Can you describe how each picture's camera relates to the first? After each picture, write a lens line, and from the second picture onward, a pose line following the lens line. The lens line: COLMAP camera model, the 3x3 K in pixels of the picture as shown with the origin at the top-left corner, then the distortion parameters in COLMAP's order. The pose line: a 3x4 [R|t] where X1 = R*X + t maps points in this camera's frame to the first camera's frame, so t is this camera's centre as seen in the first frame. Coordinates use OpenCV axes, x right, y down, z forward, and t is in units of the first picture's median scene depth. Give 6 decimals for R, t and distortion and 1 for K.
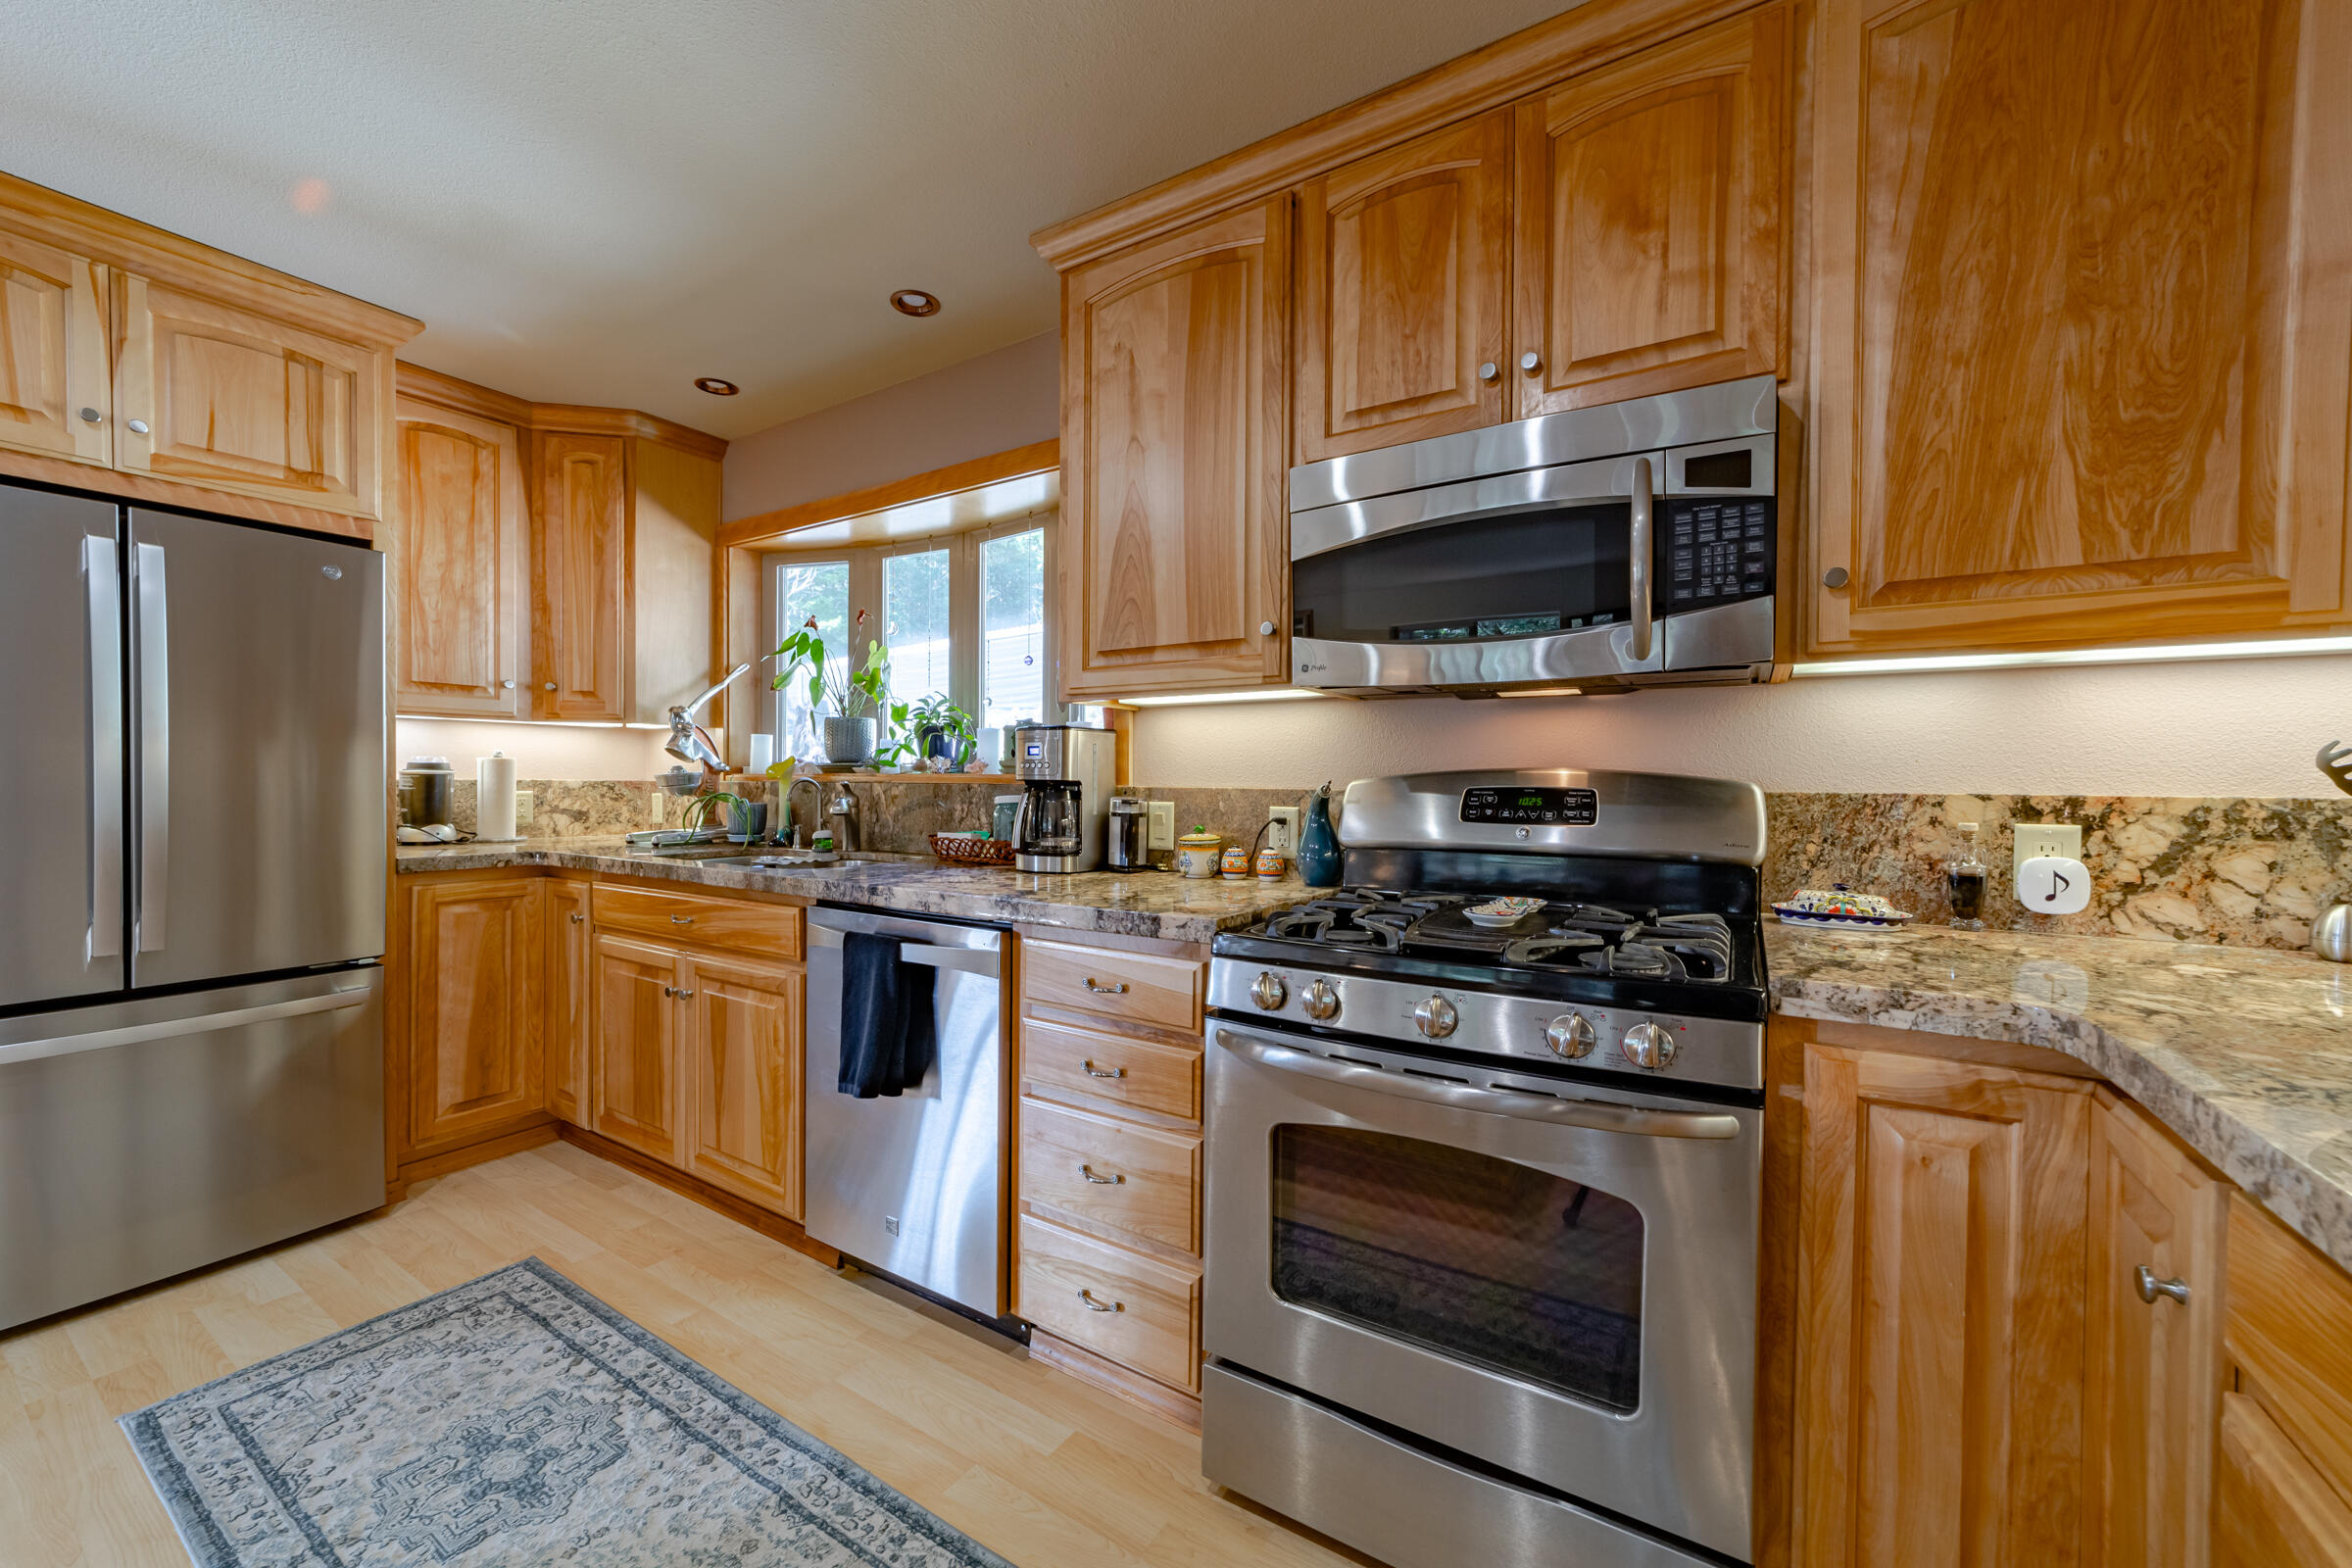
lens RADIAL K [[901.1, 0, 1173.4], [0, 901.1, 792.3], [0, 0, 1]] dist [-0.017214, 0.008690]
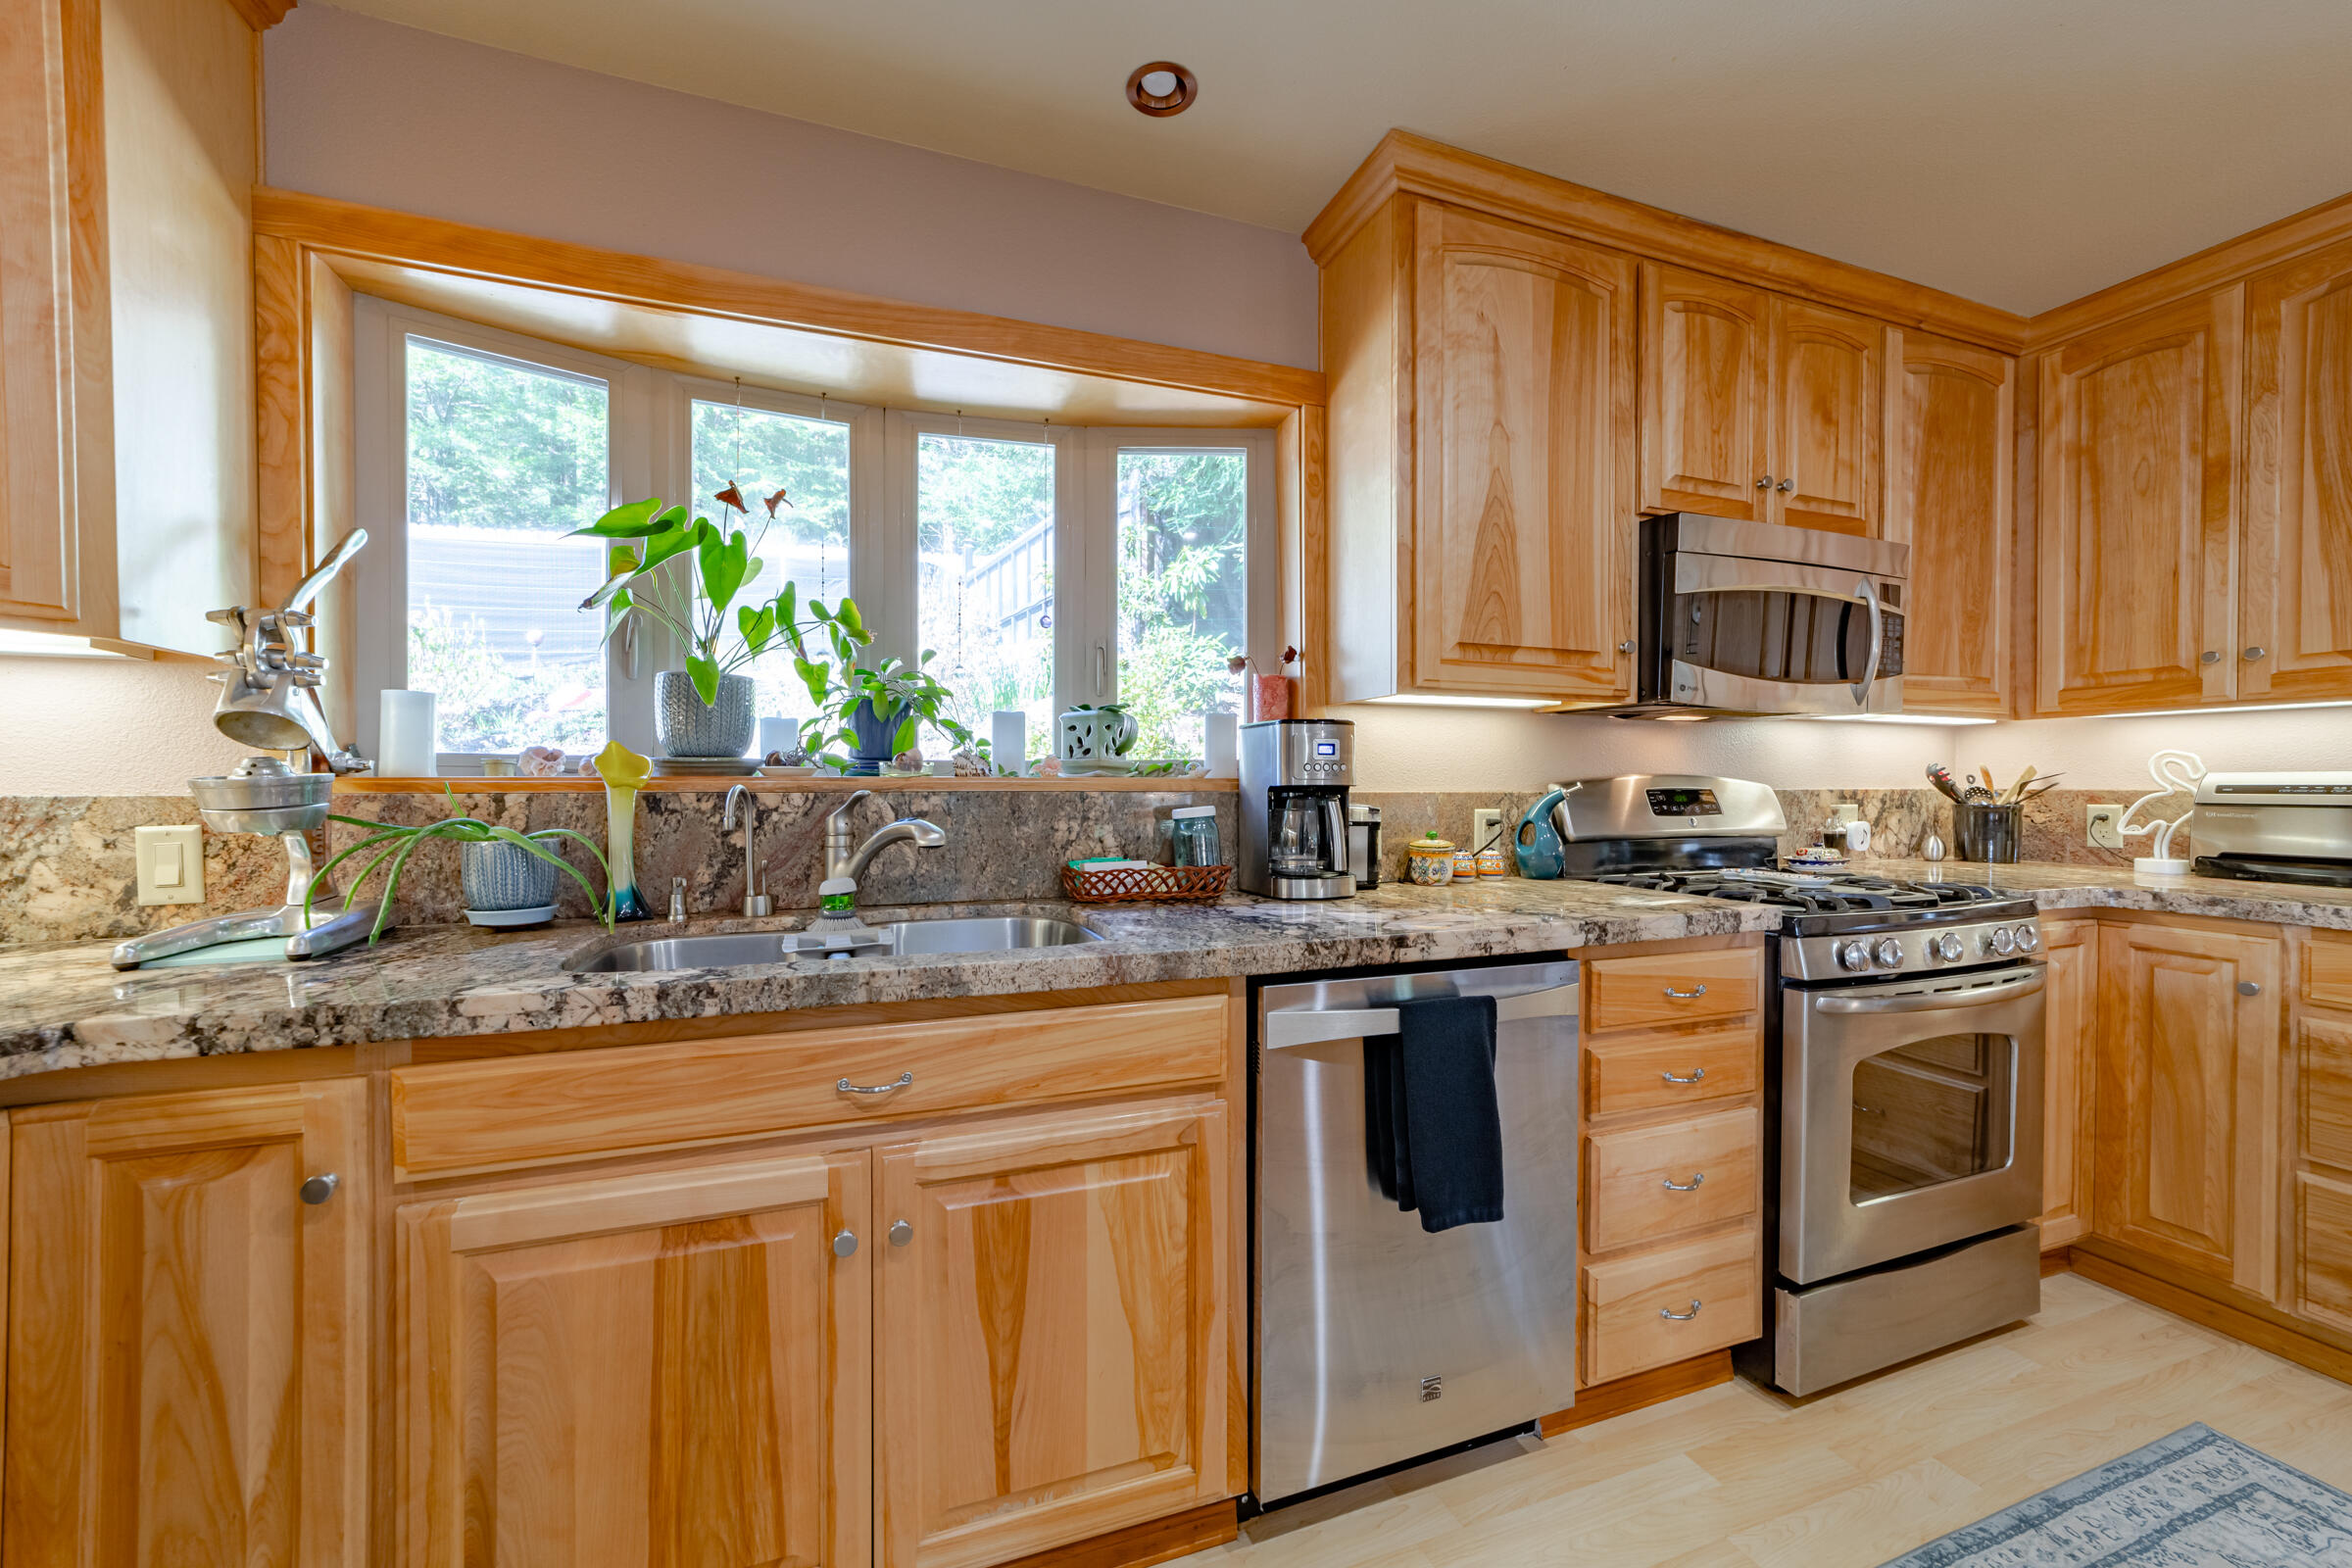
lens RADIAL K [[901.1, 0, 1173.4], [0, 901.1, 792.3], [0, 0, 1]] dist [-0.017214, 0.008690]
pose [[0.606790, -0.014386, 0.794732, -1.240690], [0.013902, 0.999875, 0.007485, -0.021589], [-0.794740, 0.006506, 0.606915, 0.868640]]
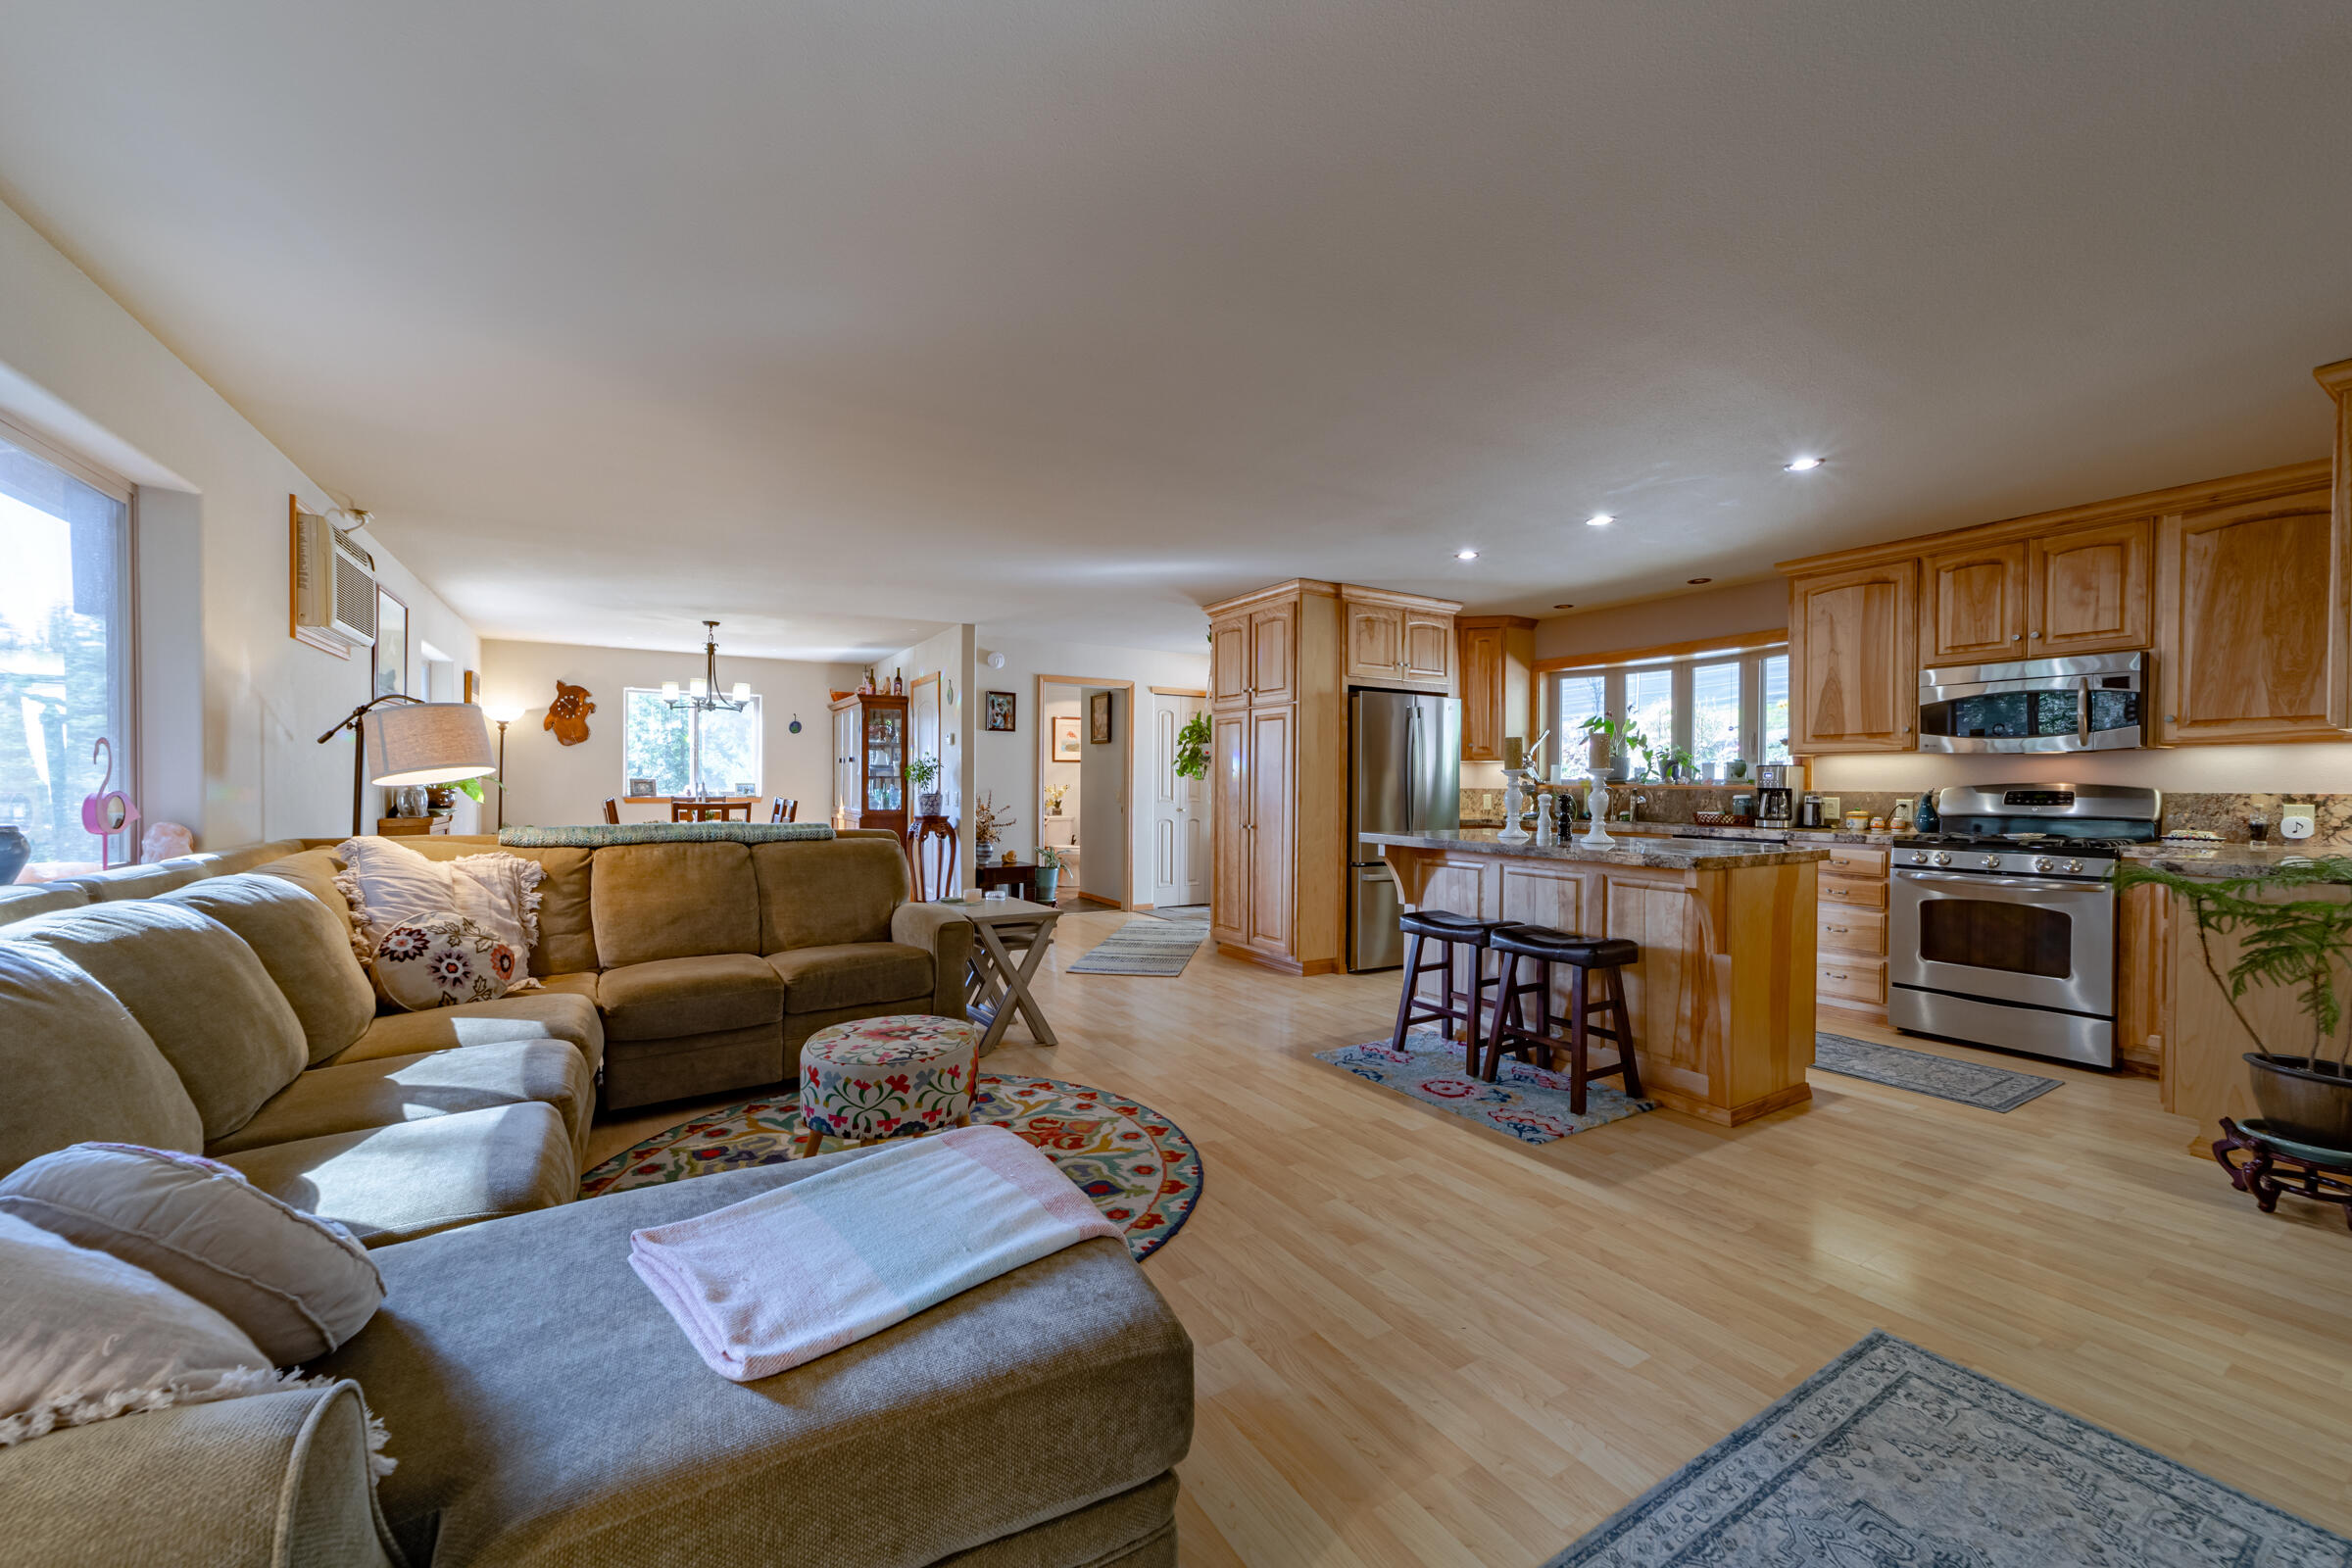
lens RADIAL K [[901.1, 0, 1173.4], [0, 901.1, 792.3], [0, 0, 1]] dist [-0.017214, 0.008690]
pose [[0.896827, 0.001025, -0.442380, -0.716826], [-0.004560, 0.999966, -0.006927, 0.029209], [0.442358, 0.008230, 0.896801, -2.472621]]
